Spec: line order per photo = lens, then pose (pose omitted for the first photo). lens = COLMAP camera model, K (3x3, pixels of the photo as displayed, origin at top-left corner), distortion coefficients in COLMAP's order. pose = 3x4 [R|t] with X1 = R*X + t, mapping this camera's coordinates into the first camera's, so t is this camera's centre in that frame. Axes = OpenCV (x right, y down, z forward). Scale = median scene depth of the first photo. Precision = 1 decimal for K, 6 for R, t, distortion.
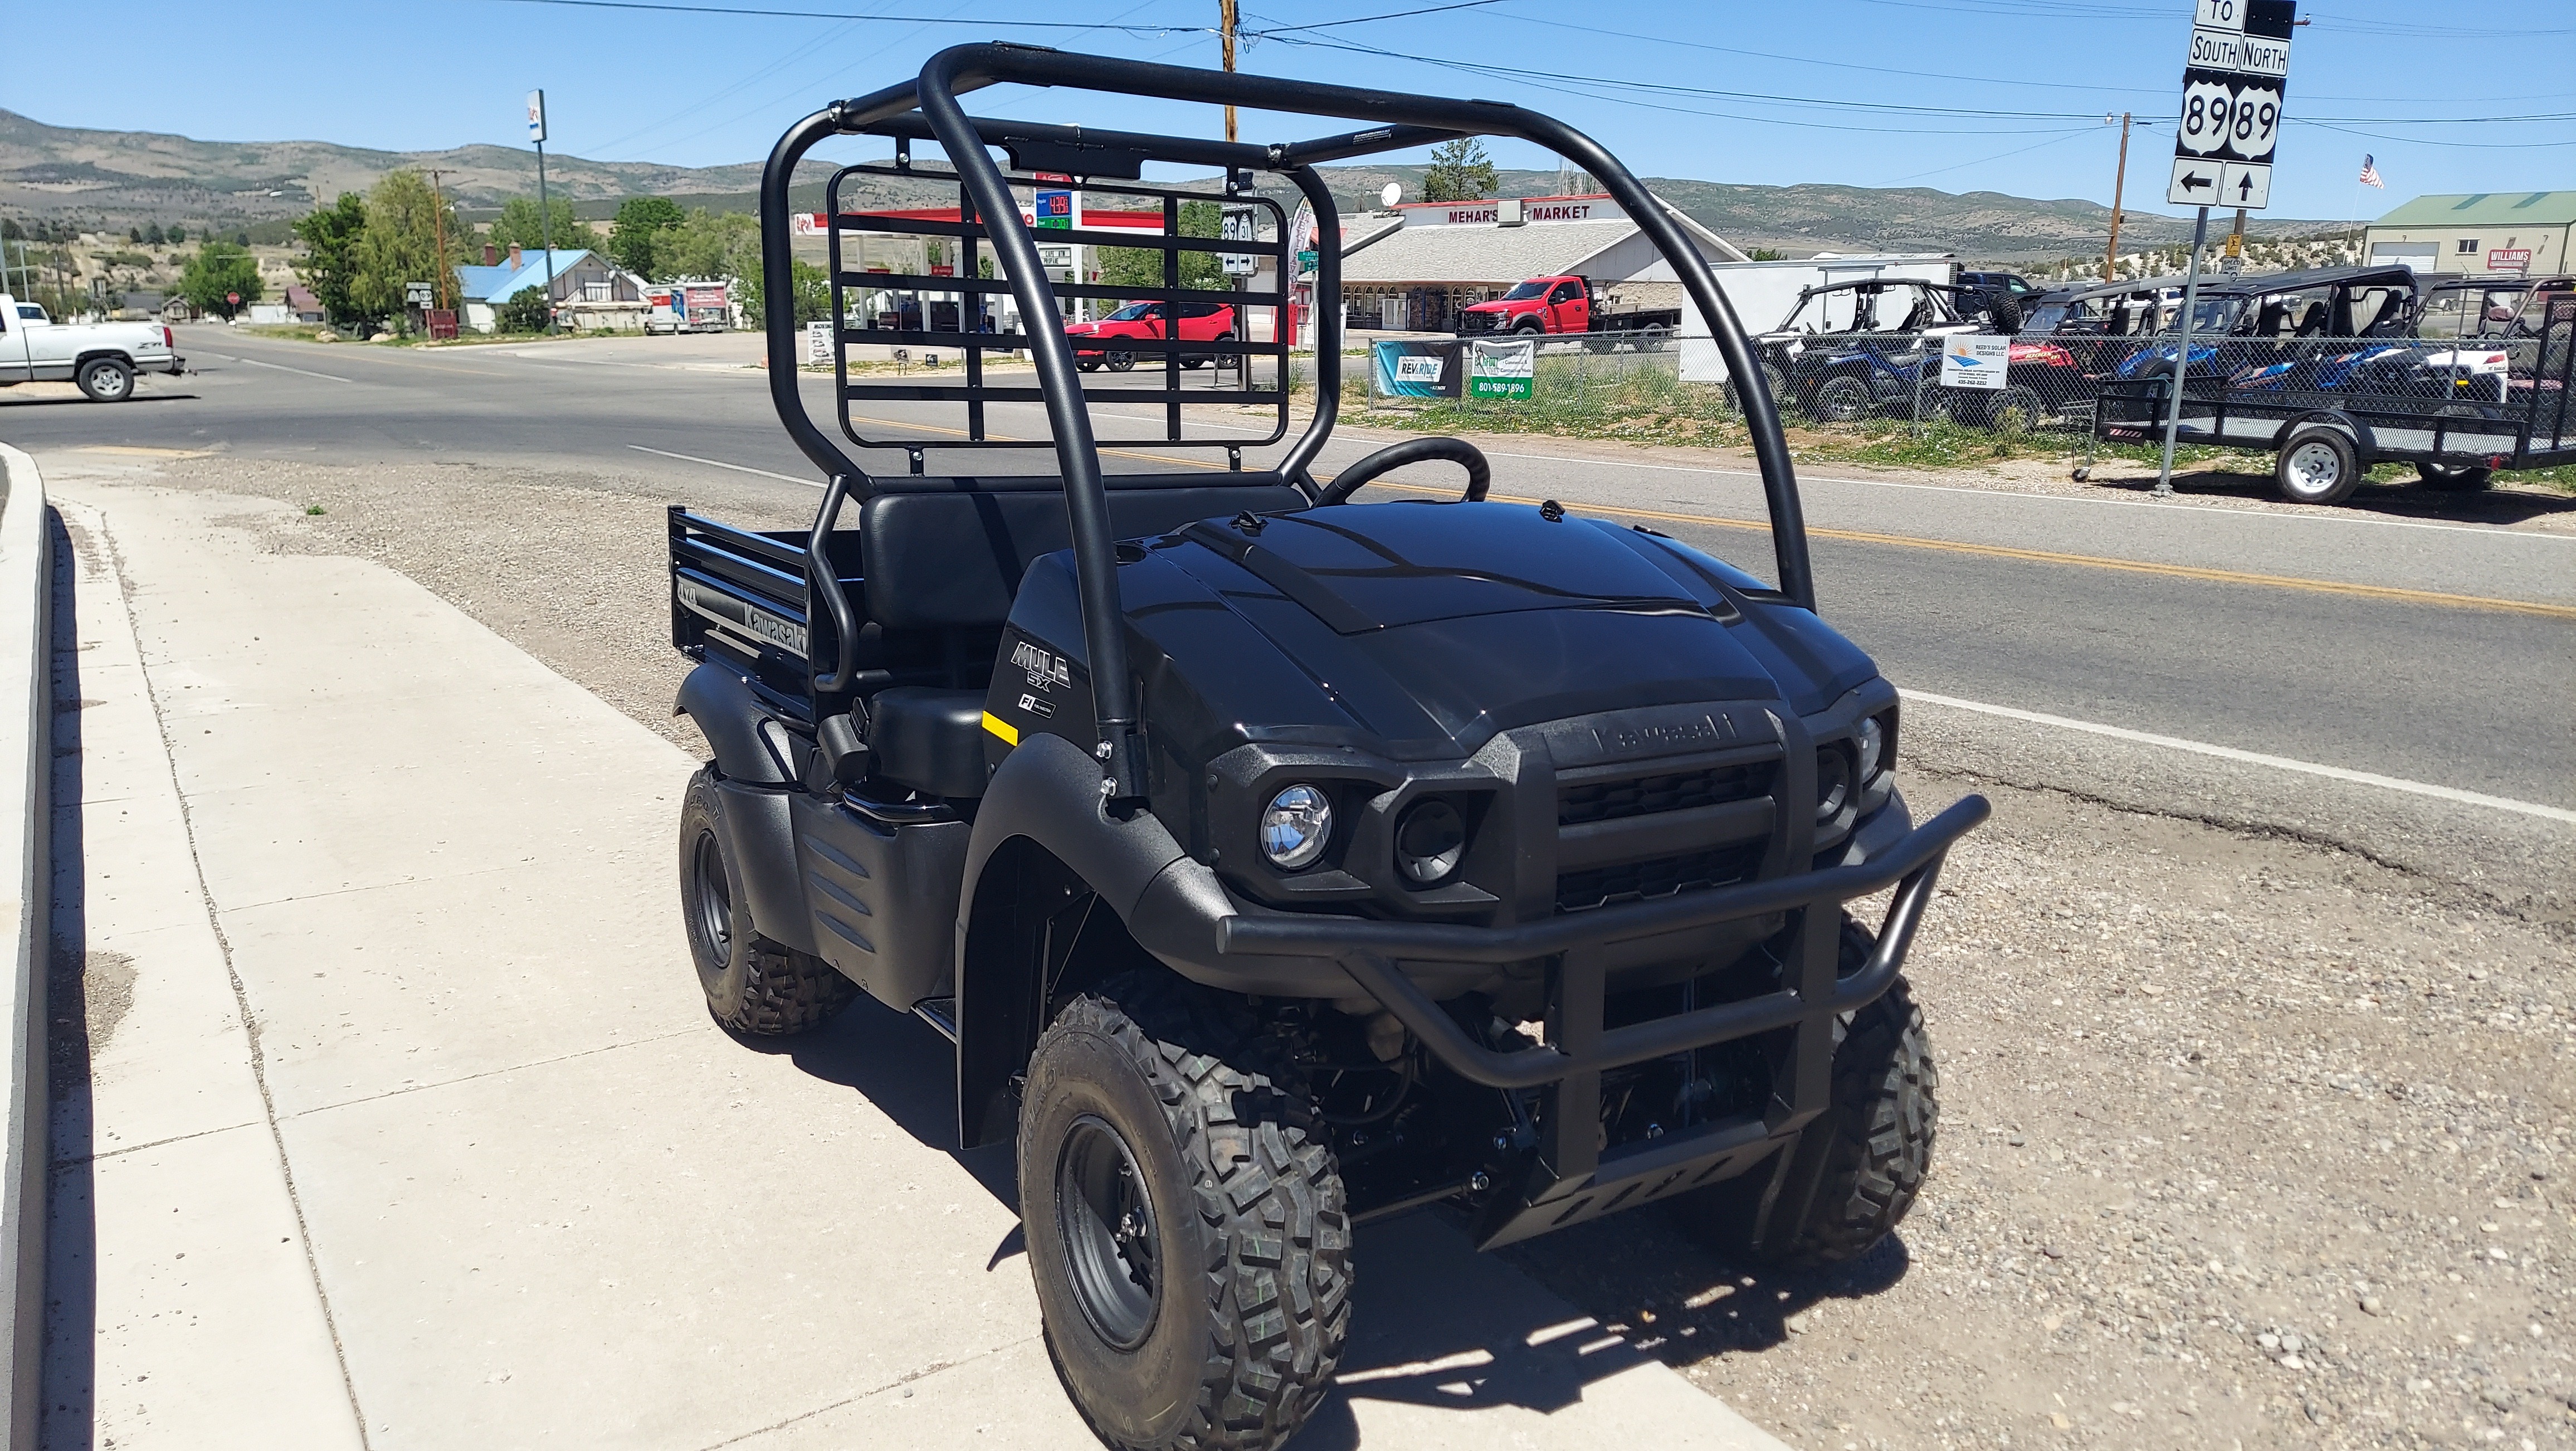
lens RADIAL K [[1842.2, 0, 1302.8], [0, 1842.2, 727.8], [0, 0, 1]] dist [0.103251, -0.134726]
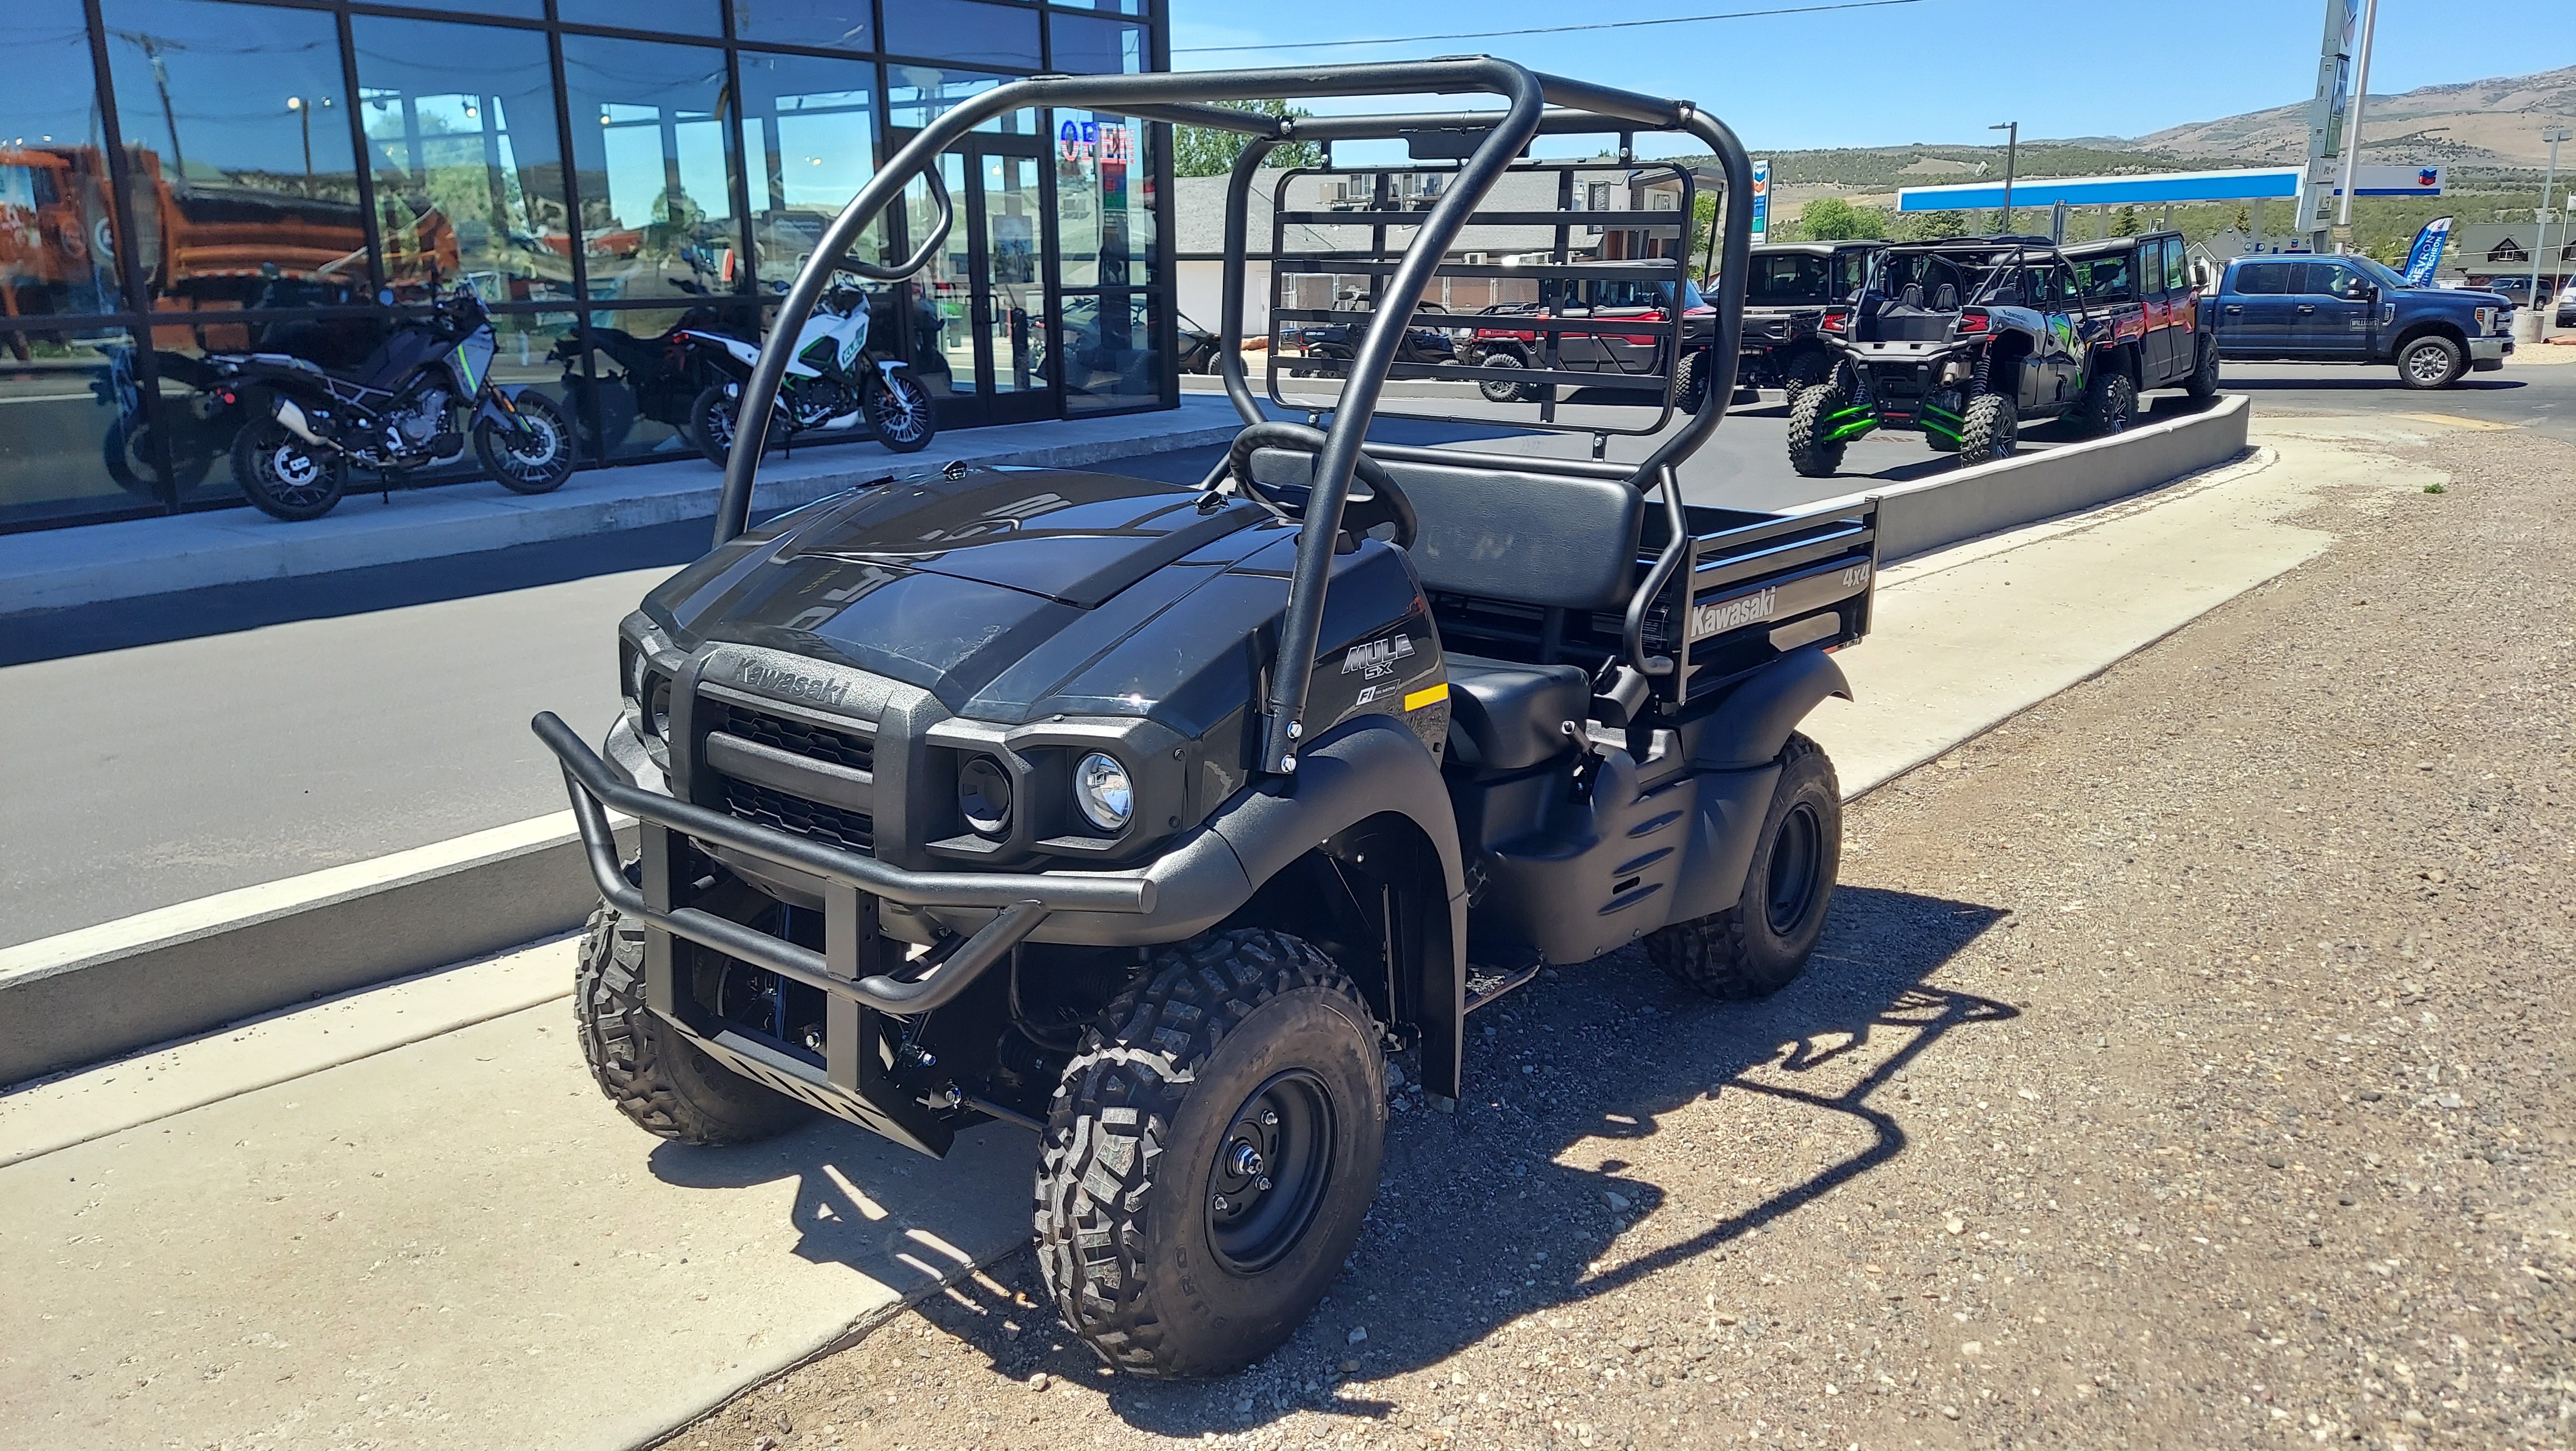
lens RADIAL K [[1852.3, 0, 1288.0], [0, 1852.3, 725.5], [0, 0, 1]] dist [0.105124, -0.140388]
pose [[0.340177, 0.212647, -0.916003, 0.195921], [-0.200253, 0.968134, 0.150381, -0.029279], [0.918792, 0.132276, 0.371921, 0.128474]]
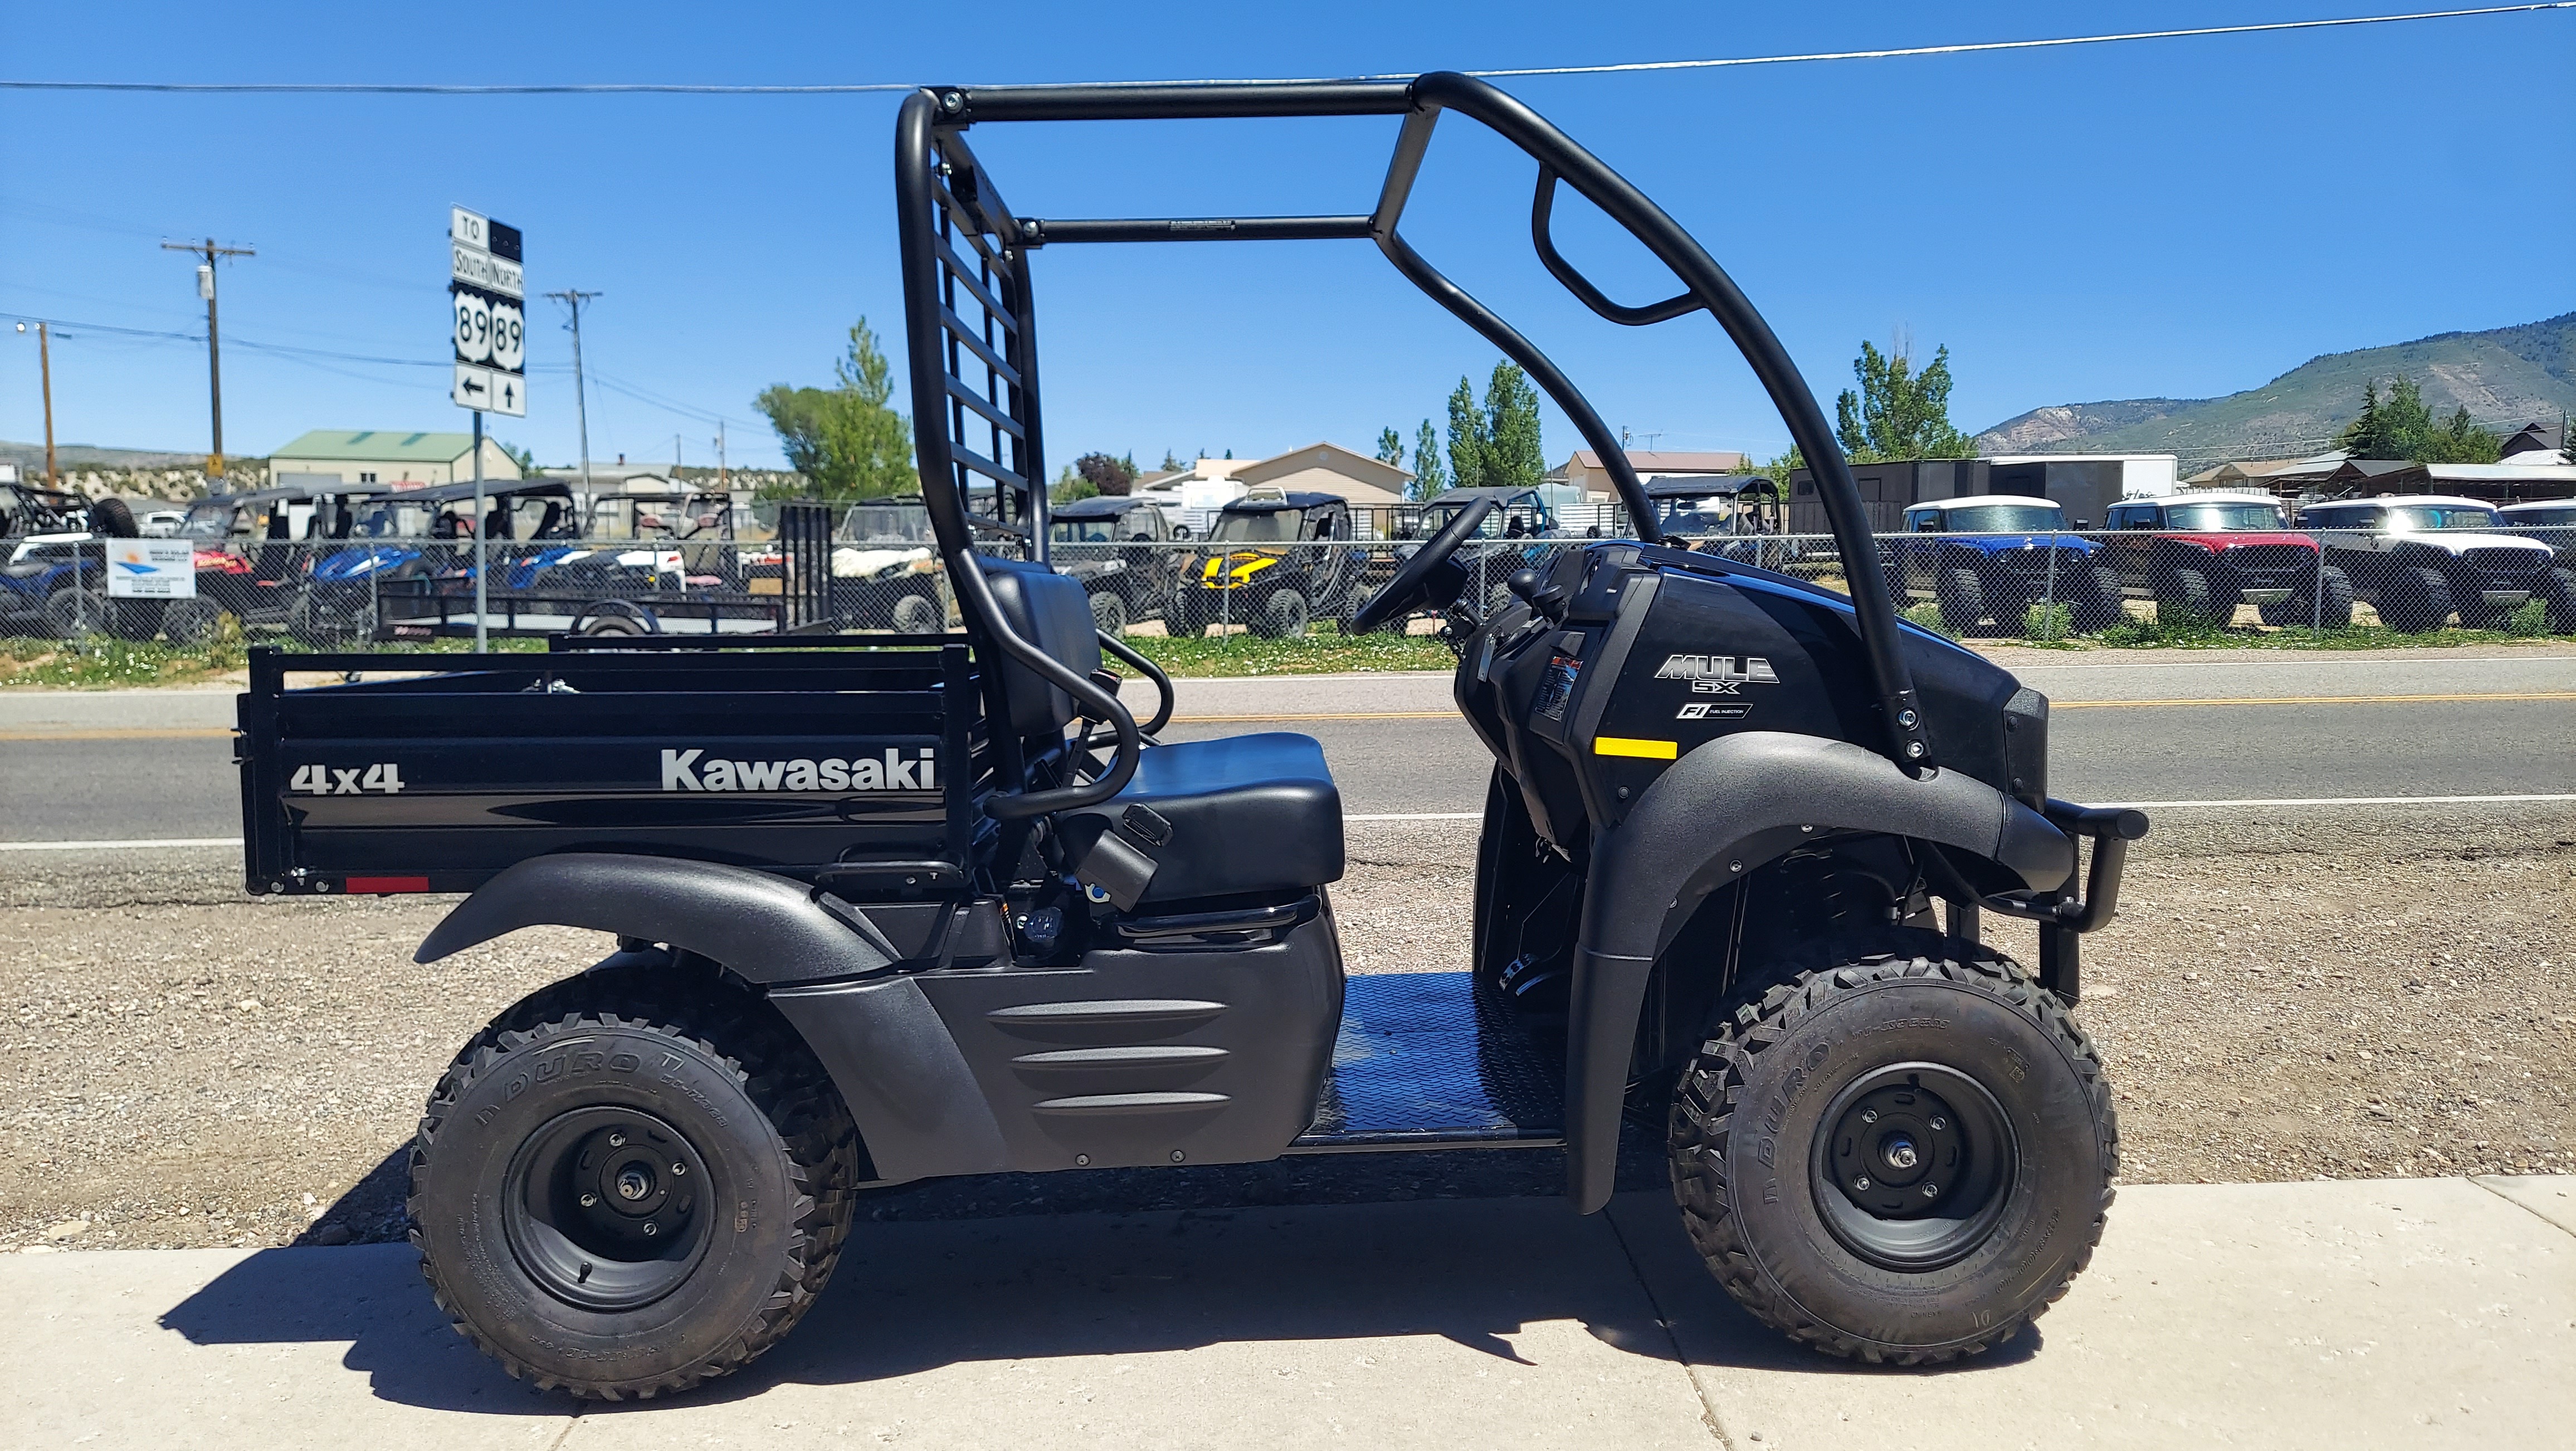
lens RADIAL K [[1842.2, 0, 1302.8], [0, 1842.2, 727.8], [0, 0, 1]] dist [0.103251, -0.134726]
pose [[0.519932, -0.086416, 0.849825, -0.182280], [0.186859, 0.982281, -0.014438, -0.004944], [-0.833519, 0.166304, 0.526867, 0.102688]]
